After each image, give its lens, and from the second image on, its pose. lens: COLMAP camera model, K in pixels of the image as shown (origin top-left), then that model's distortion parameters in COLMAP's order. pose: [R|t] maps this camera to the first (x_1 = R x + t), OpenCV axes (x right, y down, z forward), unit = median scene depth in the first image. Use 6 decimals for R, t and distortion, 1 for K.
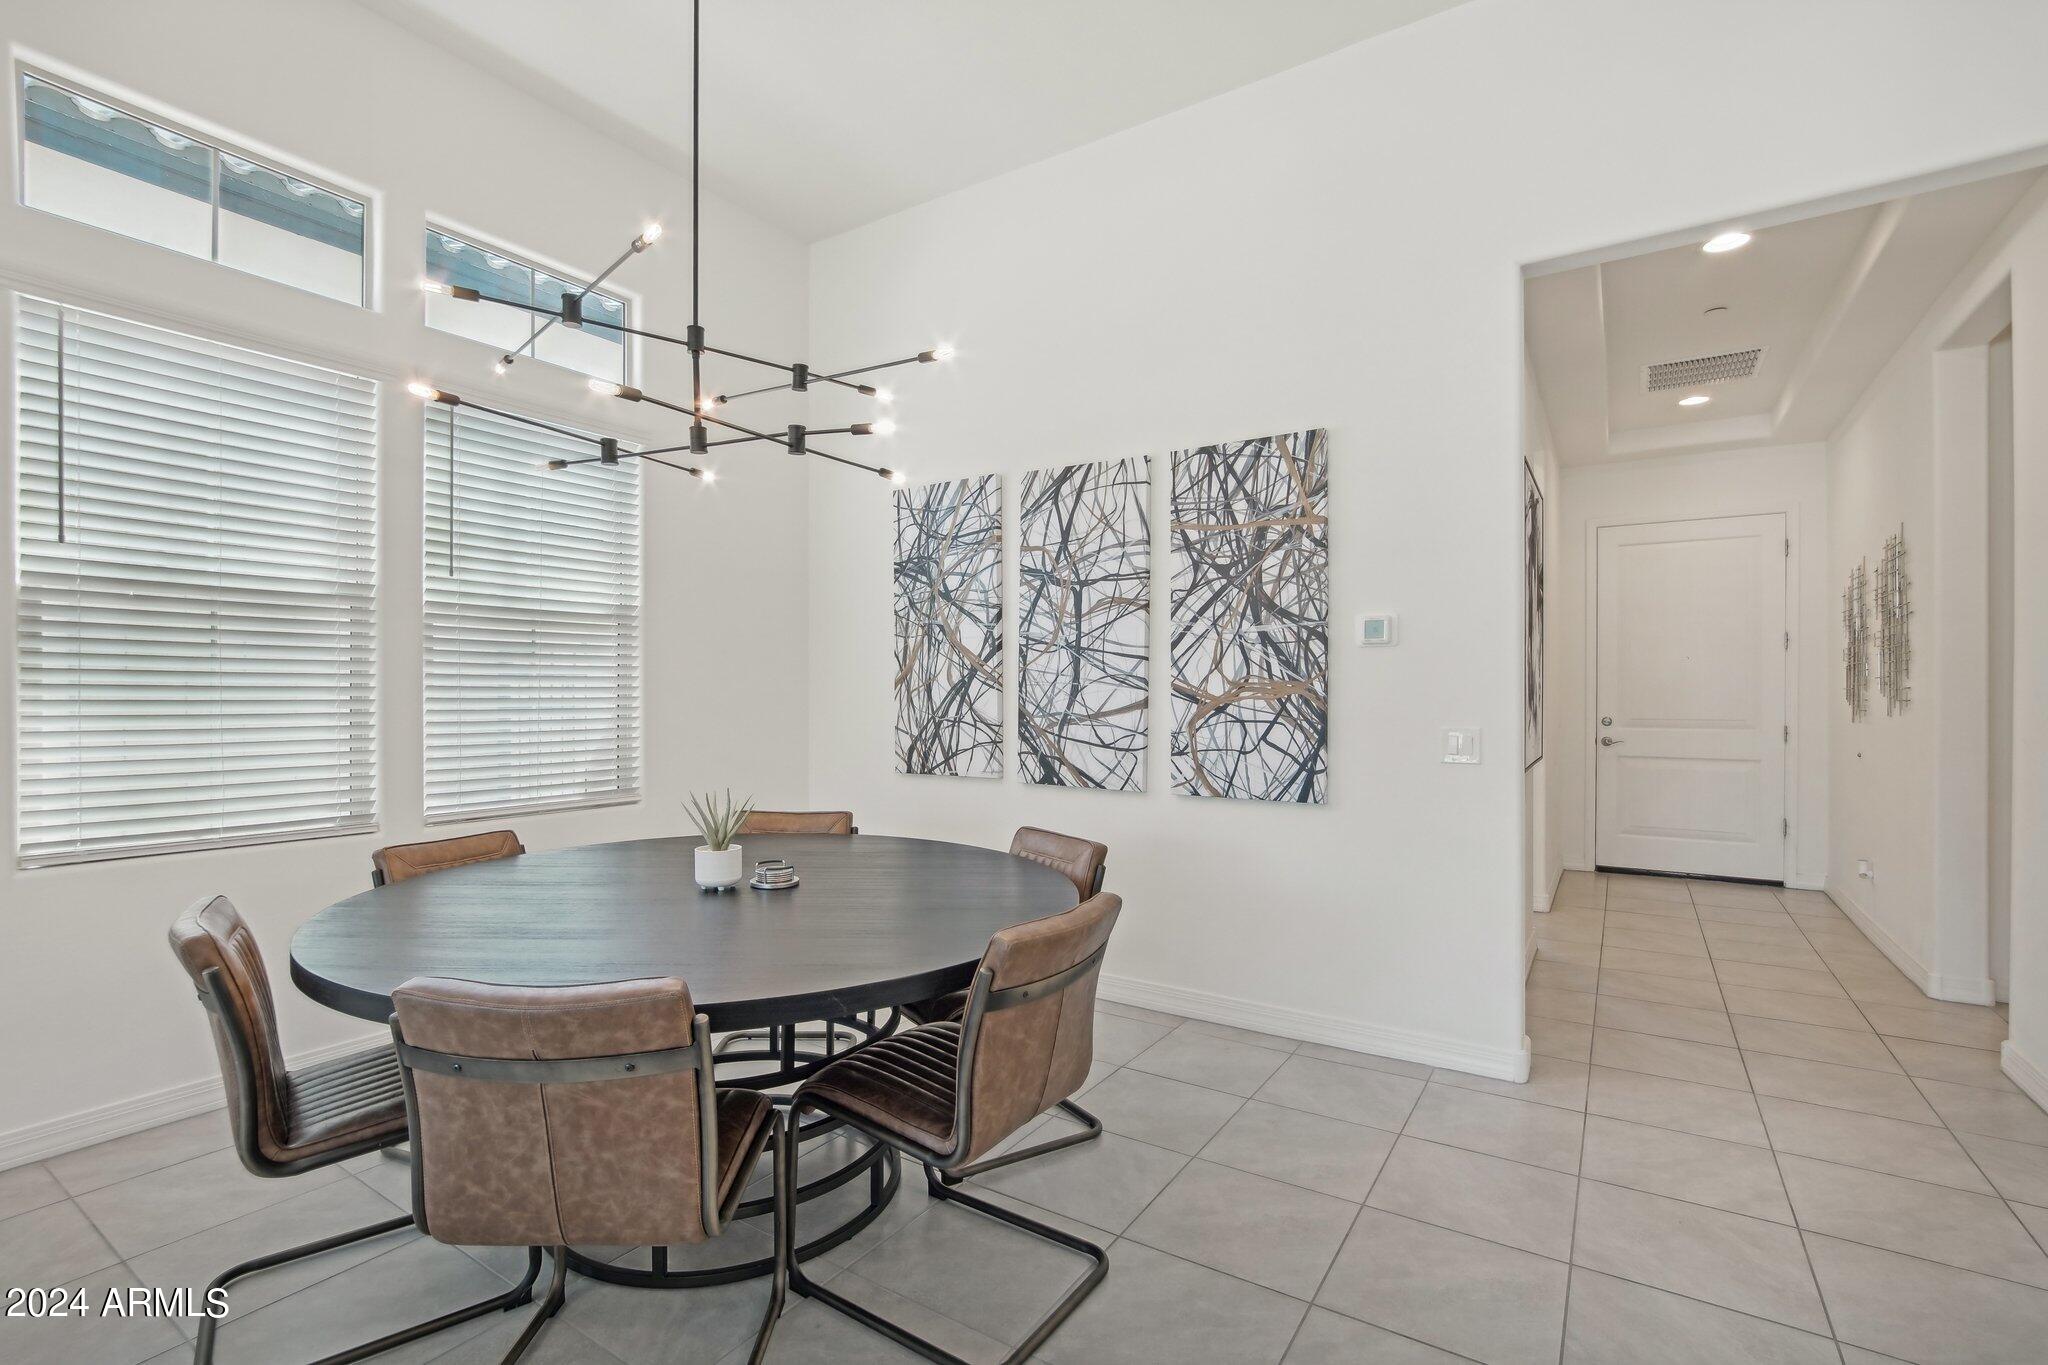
lens RADIAL K [[909.9, 0, 1024.0], [0, 909.9, 691.6], [0, 0, 1]] dist [-0.003214, -0.000153]
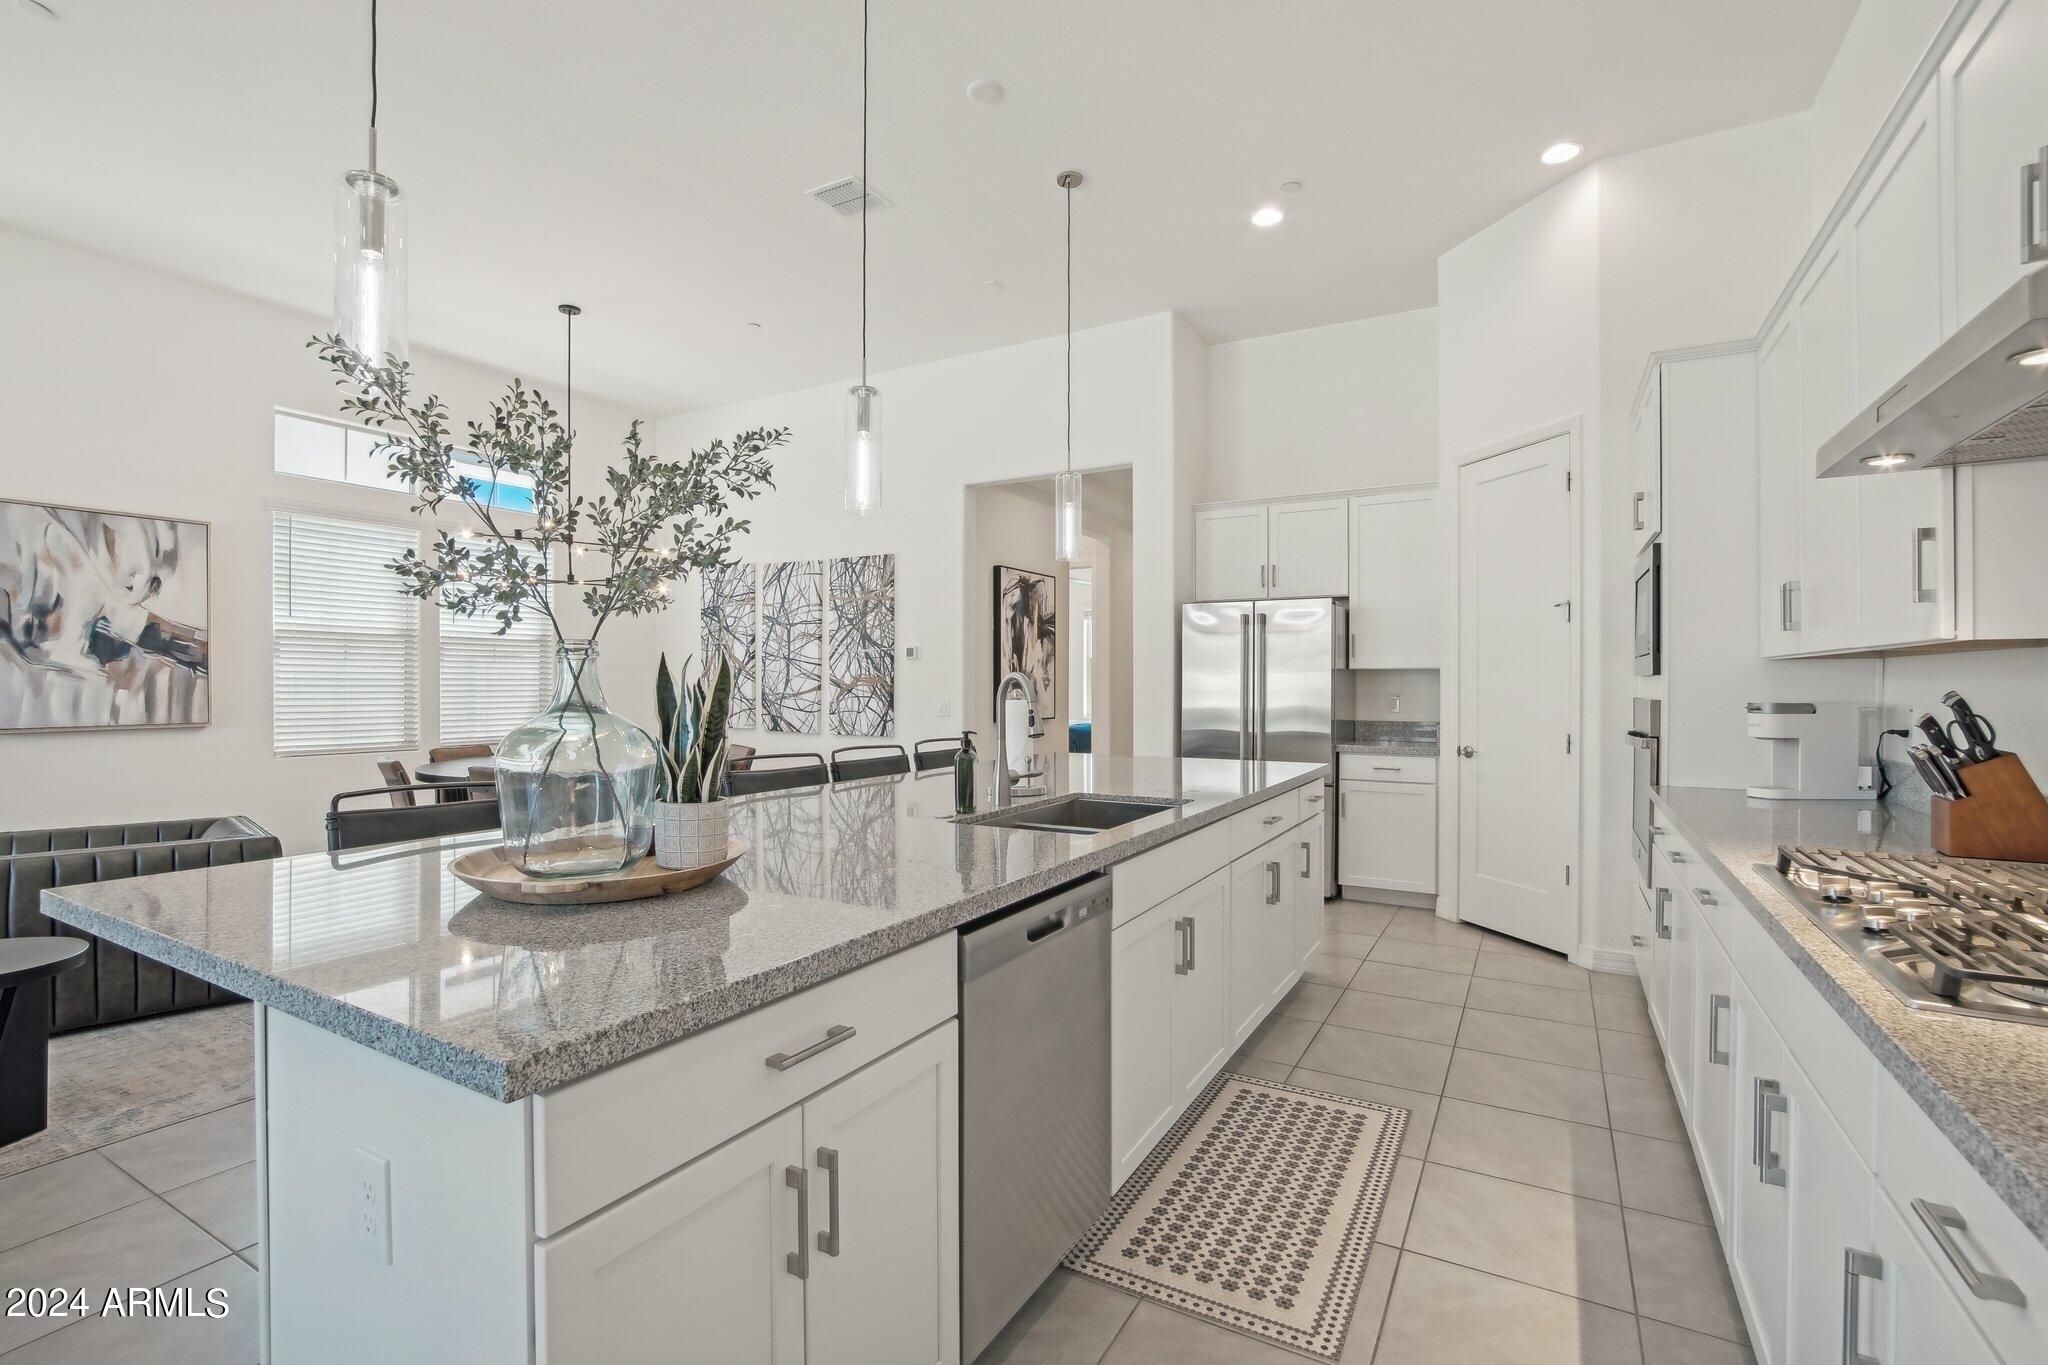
lens RADIAL K [[909.9, 0, 1022.1], [0, 909.9, 682.7], [0, 0, 1]] dist [-0.003214, -0.000153]
pose [[0.998801, 0.001838, 0.048911, 0.475056], [-0.001996, 0.999993, 0.003182, -0.005206], [-0.048905, -0.003276, 0.998798, -0.965545]]
